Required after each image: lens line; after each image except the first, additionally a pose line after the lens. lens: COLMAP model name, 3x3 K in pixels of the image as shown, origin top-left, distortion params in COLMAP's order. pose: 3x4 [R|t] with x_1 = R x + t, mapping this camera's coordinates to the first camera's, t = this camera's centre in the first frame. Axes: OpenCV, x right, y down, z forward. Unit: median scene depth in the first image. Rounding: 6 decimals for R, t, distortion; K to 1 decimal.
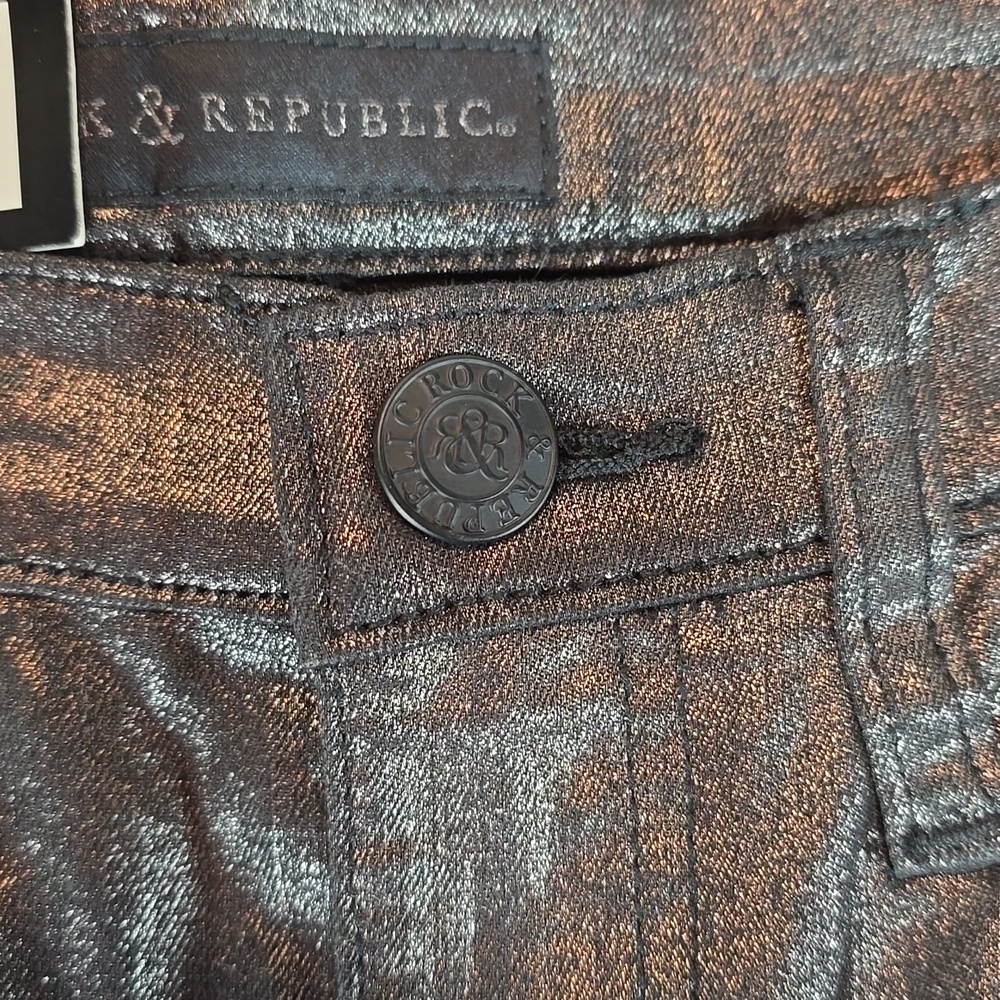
lens RADIAL K [[1529.9, 0, 528.8], [0, 1529.9, 505.4], [0, 0, 1]] dist [0.220203, -0.775959]
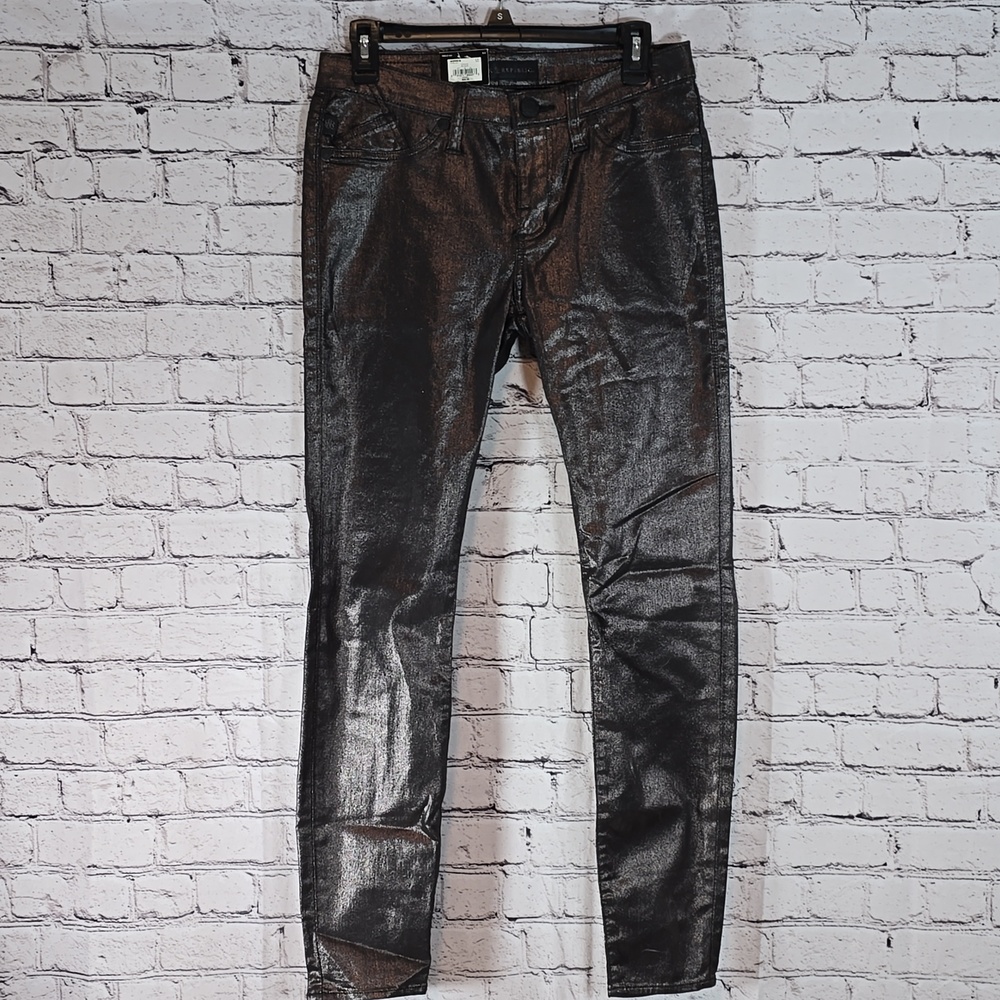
lens RADIAL K [[1529.9, 0, 528.8], [0, 1529.9, 505.4], [0, 0, 1]] dist [0.220203, -0.775959]
pose [[0.998515, -0.003811, 0.054352, -0.552209], [-0.004020, 0.989678, 0.143250, 0.987204], [-0.054337, -0.143256, 0.988193, -8.463972]]
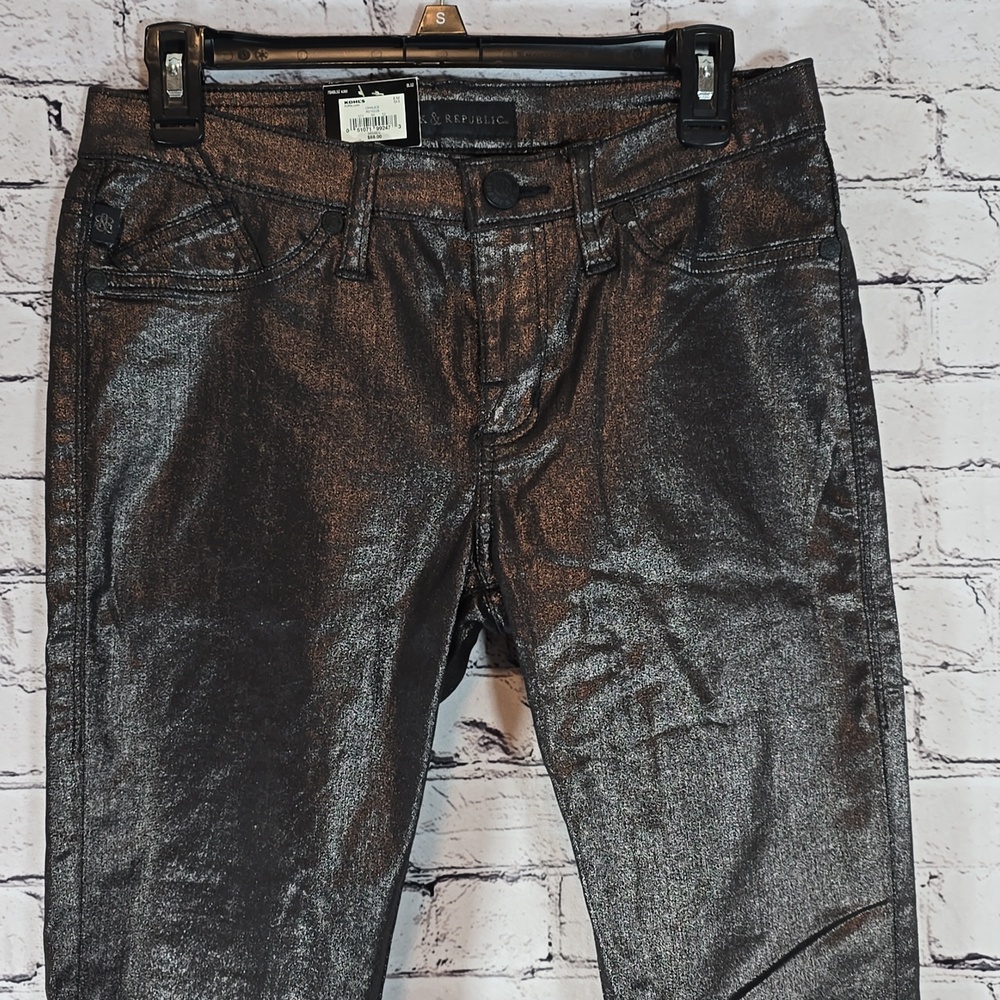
lens RADIAL K [[1656.1, 0, 544.7], [0, 1656.1, 497.5], [0, 0, 1]] dist [0.136176, -0.322114]
pose [[0.995409, -0.011418, 0.095026, -0.397533], [0.007764, 0.999220, 0.038730, 0.704760], [-0.095394, -0.037814, 0.994721, -4.126280]]
